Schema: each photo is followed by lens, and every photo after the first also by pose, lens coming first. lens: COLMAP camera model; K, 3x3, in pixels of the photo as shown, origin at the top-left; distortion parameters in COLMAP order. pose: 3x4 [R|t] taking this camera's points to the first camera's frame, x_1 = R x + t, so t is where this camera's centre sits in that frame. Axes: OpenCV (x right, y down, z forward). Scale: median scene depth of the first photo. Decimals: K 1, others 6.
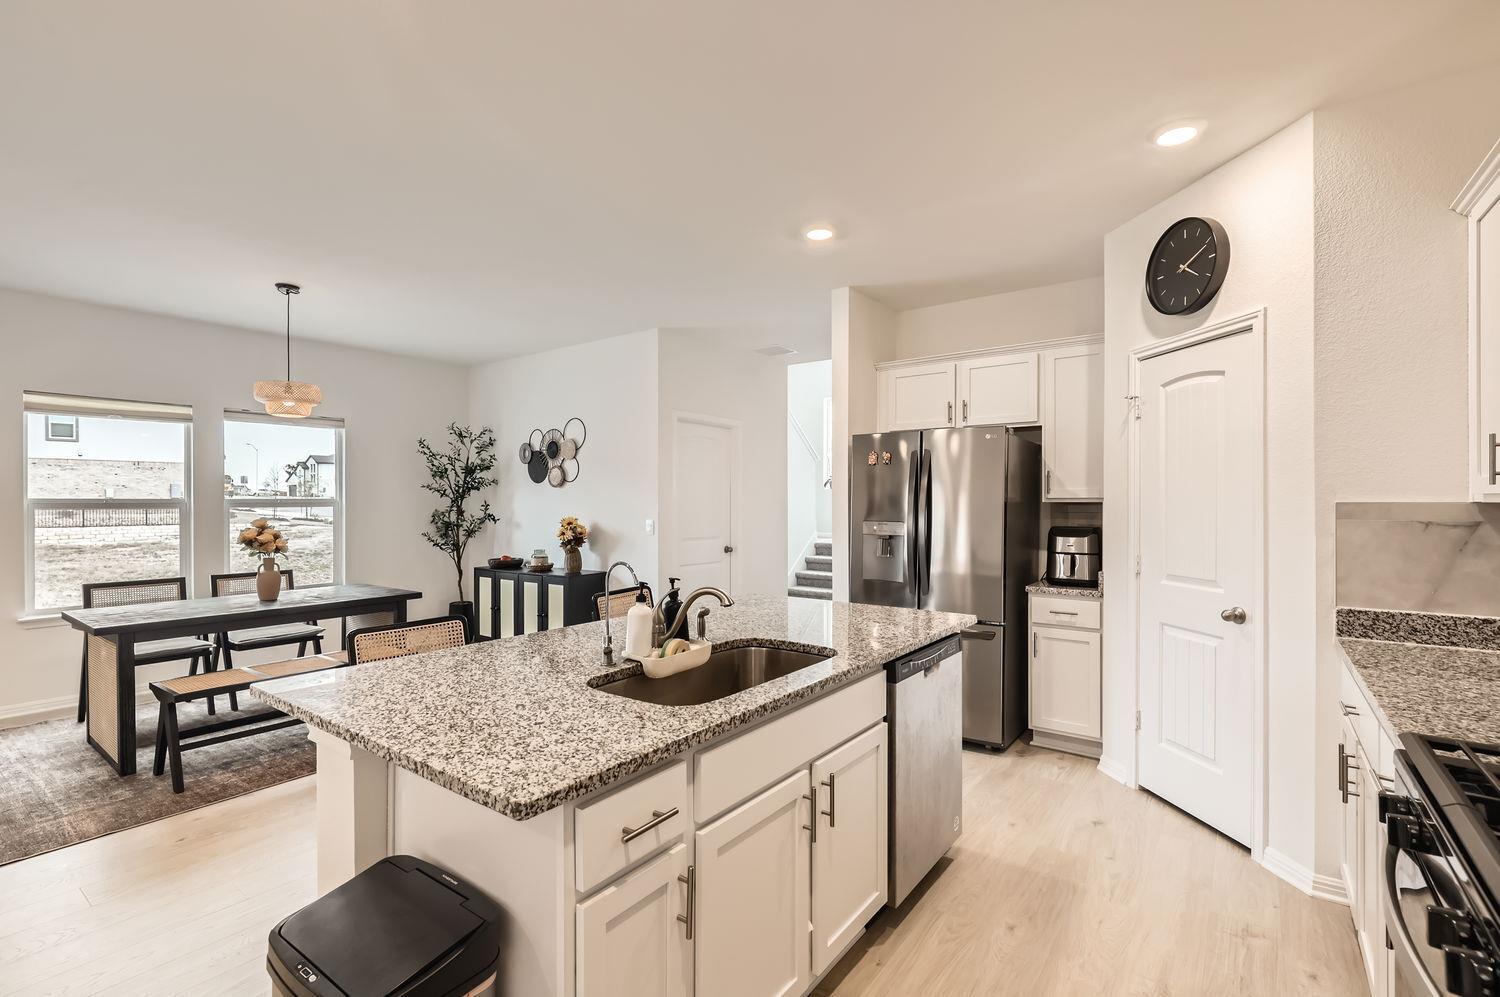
lens RADIAL K [[676.6, 0, 751.8], [0, 676.6, 499.7], [0, 0, 1]] dist [0.008363, -0.002028]
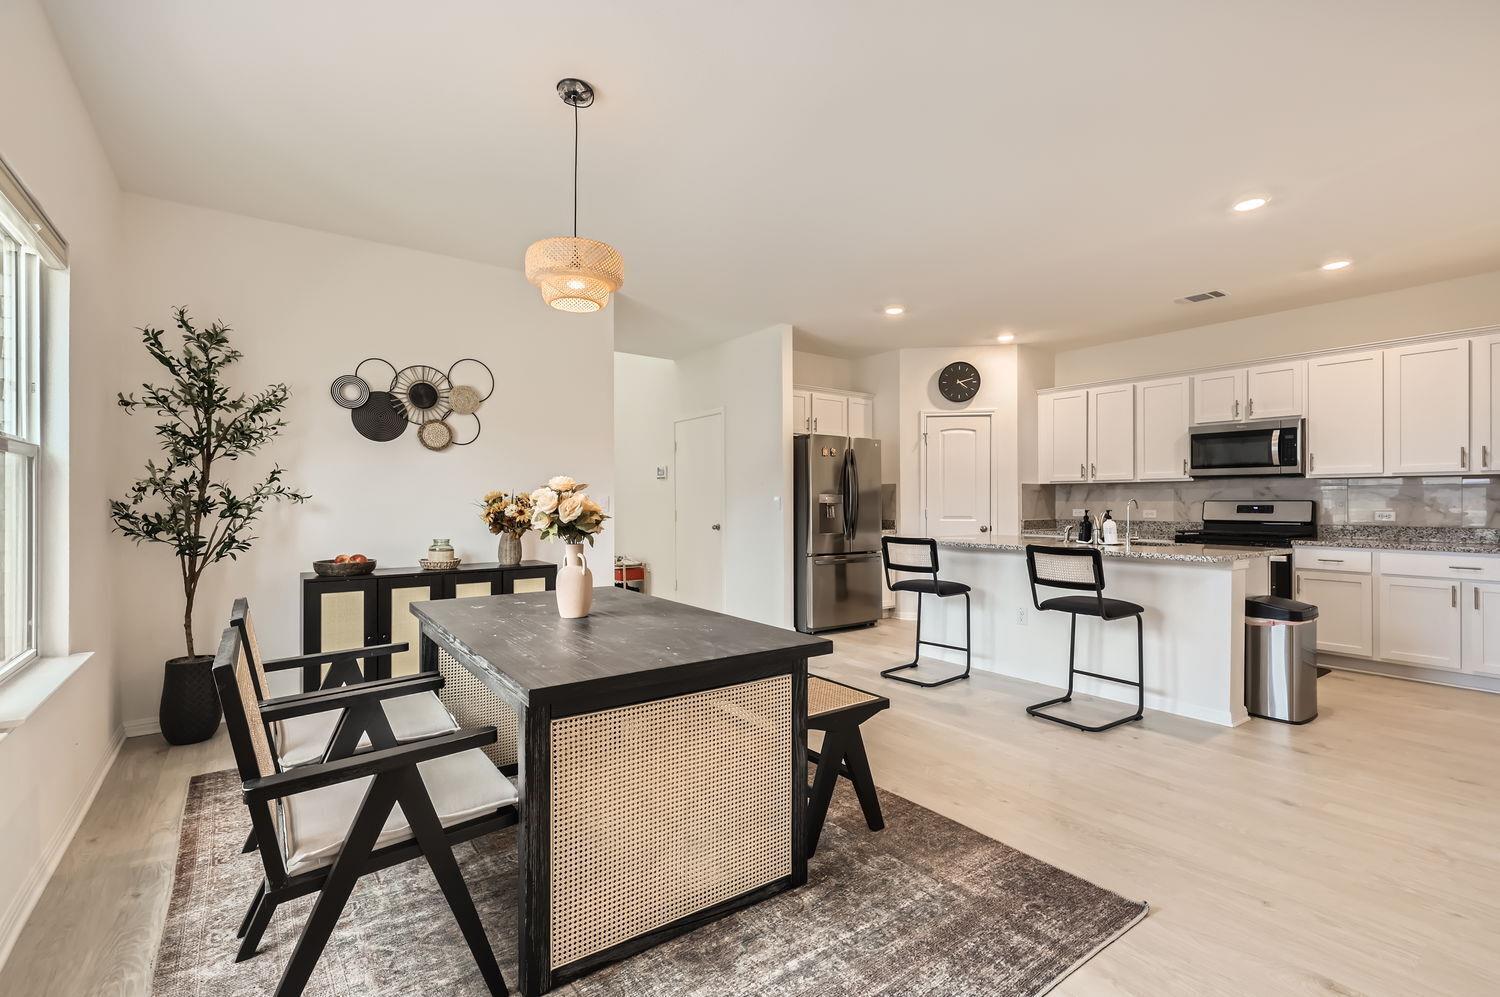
lens RADIAL K [[676.6, 0, 741.9], [0, 676.6, 494.6], [0, 0, 1]] dist [0.008363, -0.002028]
pose [[0.302286, 0.011972, 0.953142, -1.246423], [-0.003389, 0.999928, -0.011485, 0.049394], [-0.953211, 0.000242, 0.302305, 0.705928]]
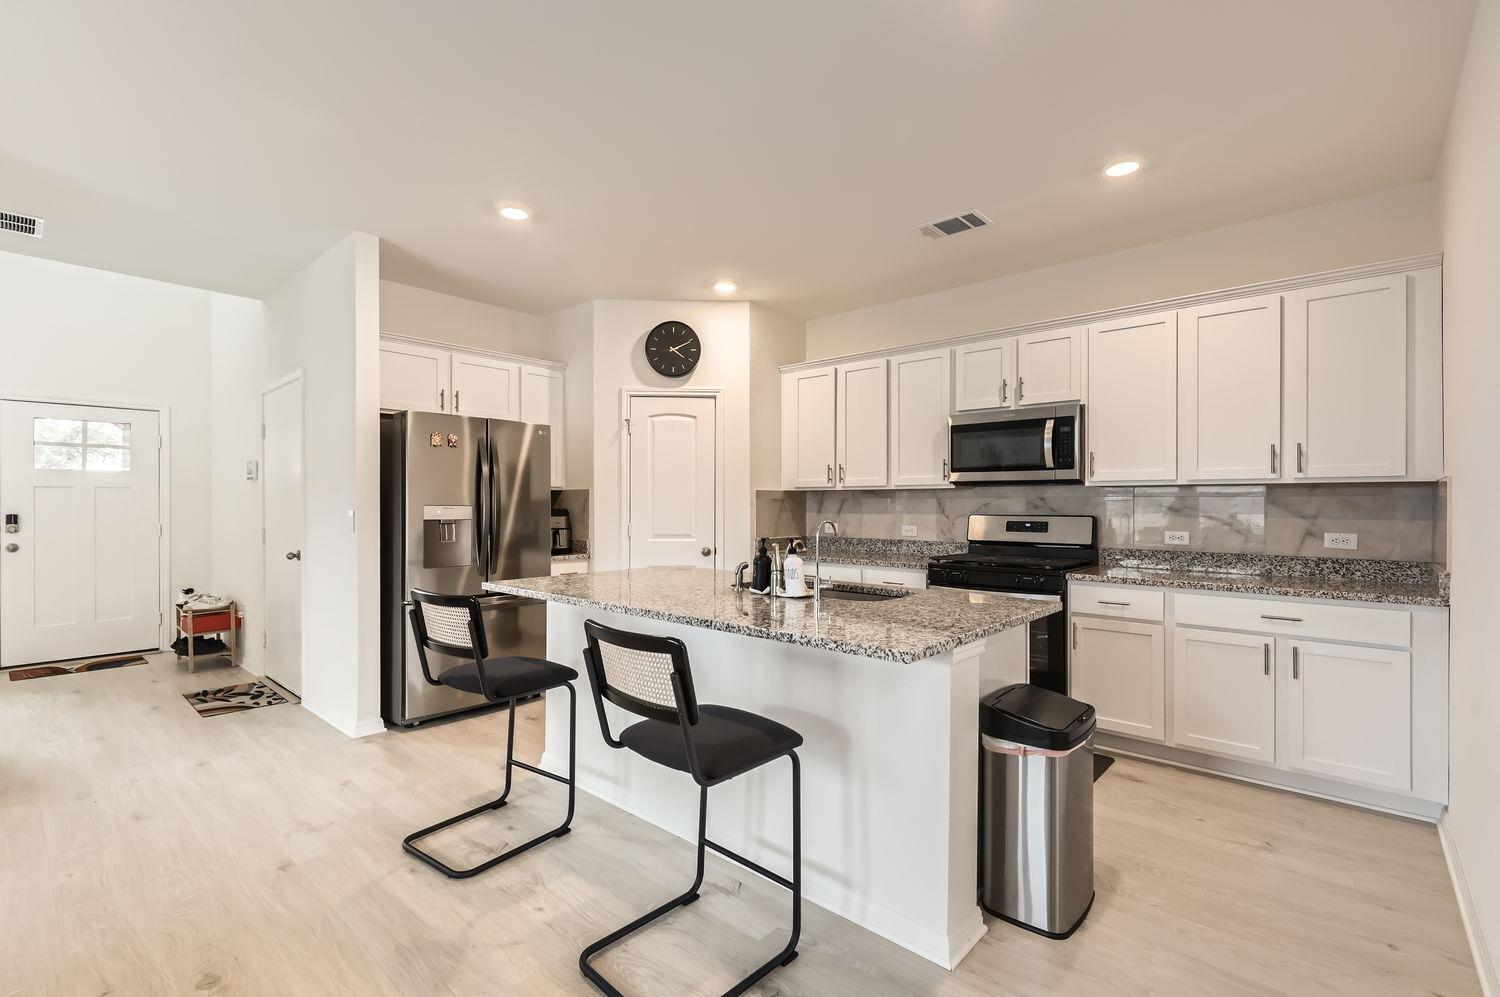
lens RADIAL K [[676.6, 0, 738.8], [0, 676.6, 496.5], [0, 0, 1]] dist [0.008363, -0.002028]
pose [[0.097830, 0.012788, 0.995121, -0.702252], [-0.003827, 0.999915, -0.012473, 0.028676], [-0.995196, -0.002588, 0.097871, 0.472444]]
